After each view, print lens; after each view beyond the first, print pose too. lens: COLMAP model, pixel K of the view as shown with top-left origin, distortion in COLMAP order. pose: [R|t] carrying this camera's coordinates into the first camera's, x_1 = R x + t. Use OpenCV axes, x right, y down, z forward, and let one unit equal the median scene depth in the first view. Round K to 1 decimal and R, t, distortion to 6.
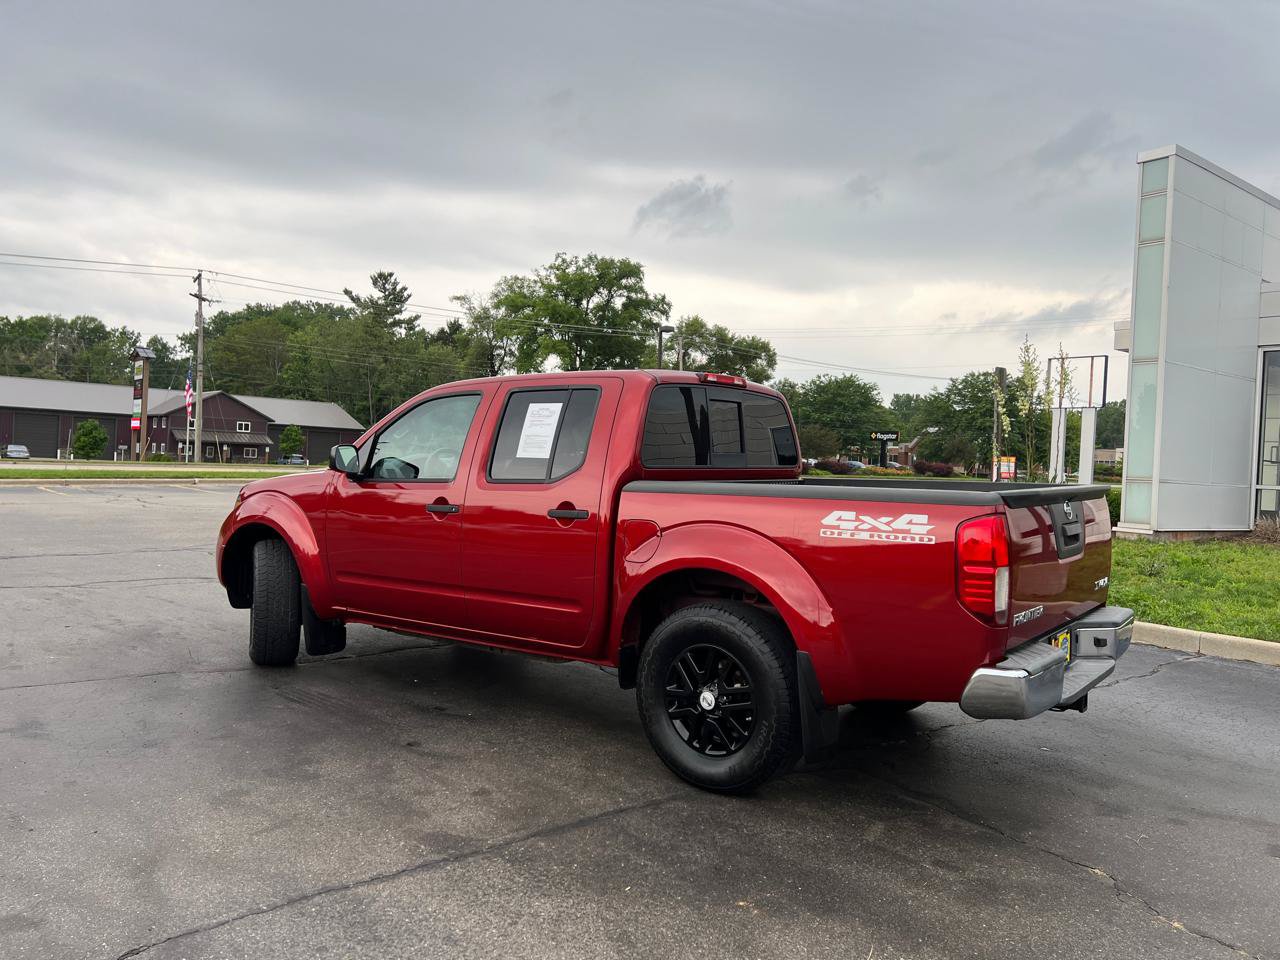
lens RADIAL K [[966.3, 0, 637.4], [0, 966.3, 471.6], [0, 0, 1]] dist [0.063779, -0.062137]
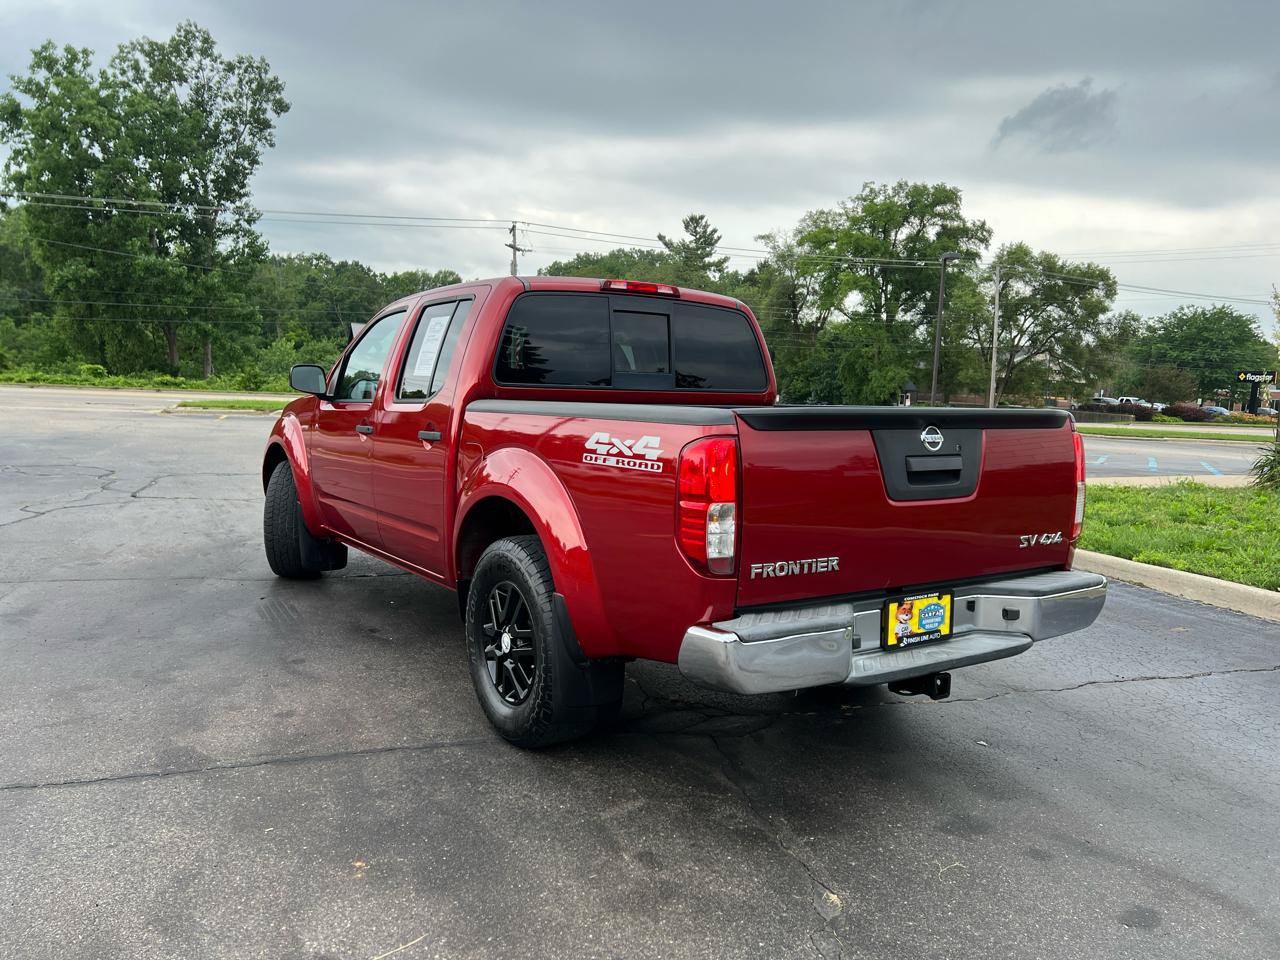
lens RADIAL K [[966.3, 0, 639.4], [0, 966.3, 484.2], [0, 0, 1]] dist [0.063779, -0.062137]
pose [[0.945045, 0.036477, -0.324898, 0.396190], [-0.013323, 0.997228, 0.073207, 0.018318], [0.326668, -0.064856, 0.942911, 0.169763]]
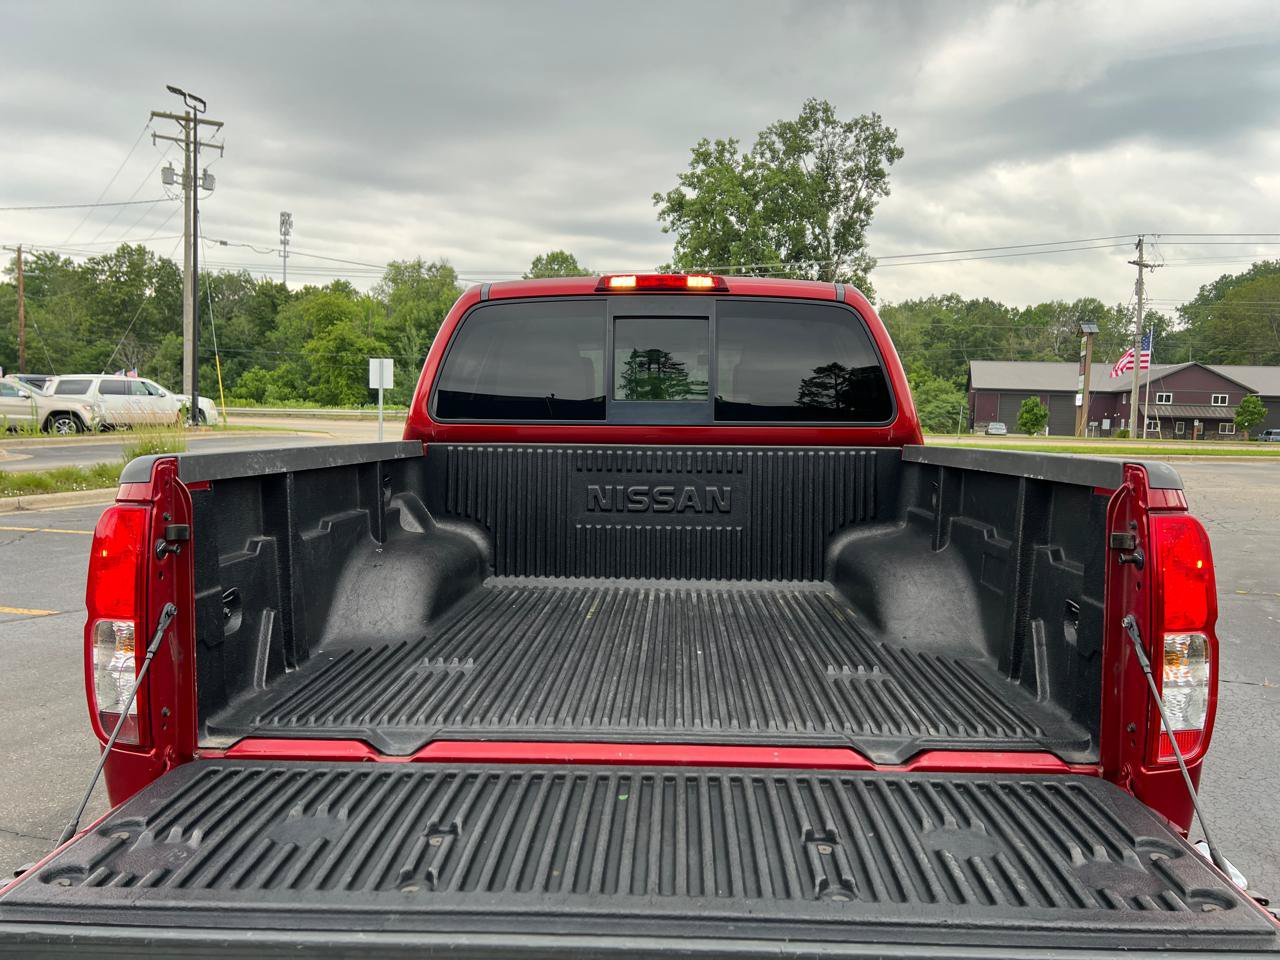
lens RADIAL K [[966.3, 0, 647.4], [0, 966.3, 471.0], [0, 0, 1]] dist [0.063779, -0.062137]
pose [[0.574370, 0.029865, -0.818051, 0.639310], [-0.011542, 0.999530, 0.028386, 0.009908], [0.818514, -0.006862, 0.574445, 0.654076]]
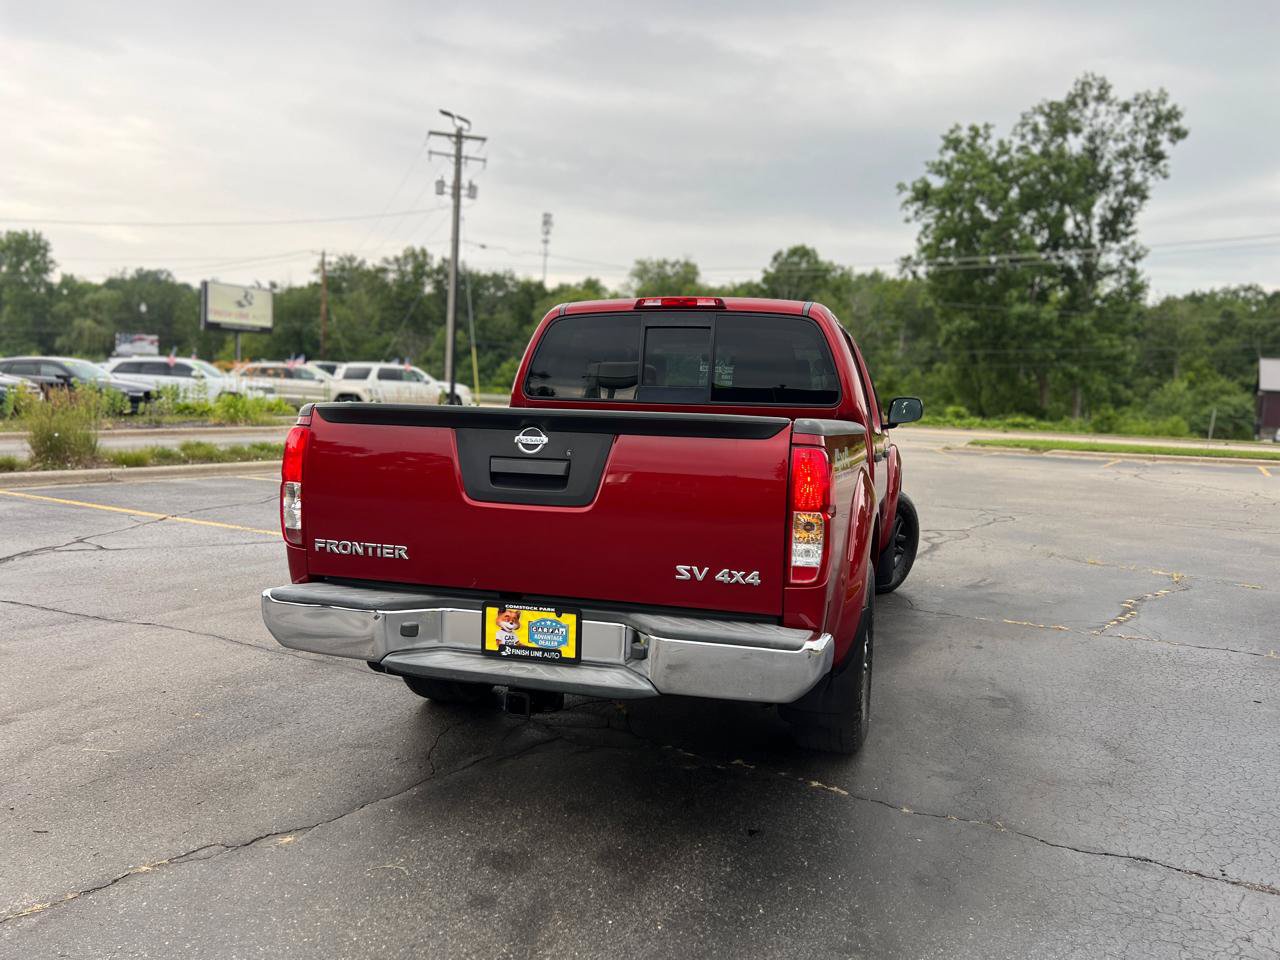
lens RADIAL K [[966.3, 0, 652.1], [0, 966.3, 490.9], [0, 0, 1]] dist [0.063779, -0.062137]
pose [[0.359362, 0.073123, -0.930329, 0.949793], [-0.043380, 0.997157, 0.061619, 0.023570], [0.932189, 0.018214, 0.361513, 0.682252]]
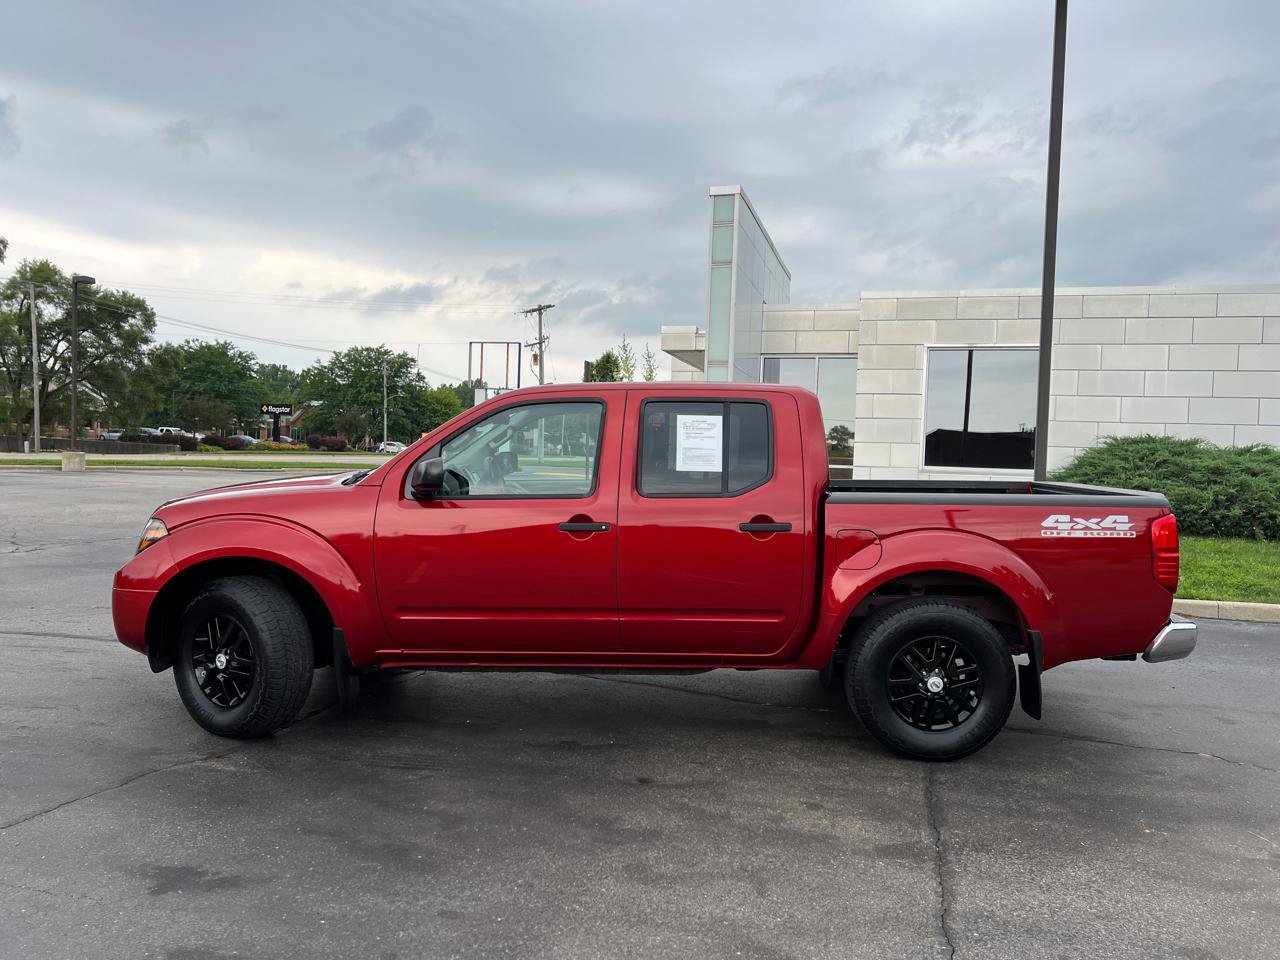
lens RADIAL K [[966.3, 0, 644.7], [0, 966.3, 490.9], [0, 0, 1]] dist [0.063779, -0.062137]
pose [[0.797672, -0.036700, 0.601974, -0.739134], [0.007596, 0.998679, 0.050819, -0.044205], [-0.603044, -0.035965, 0.796897, 0.248831]]
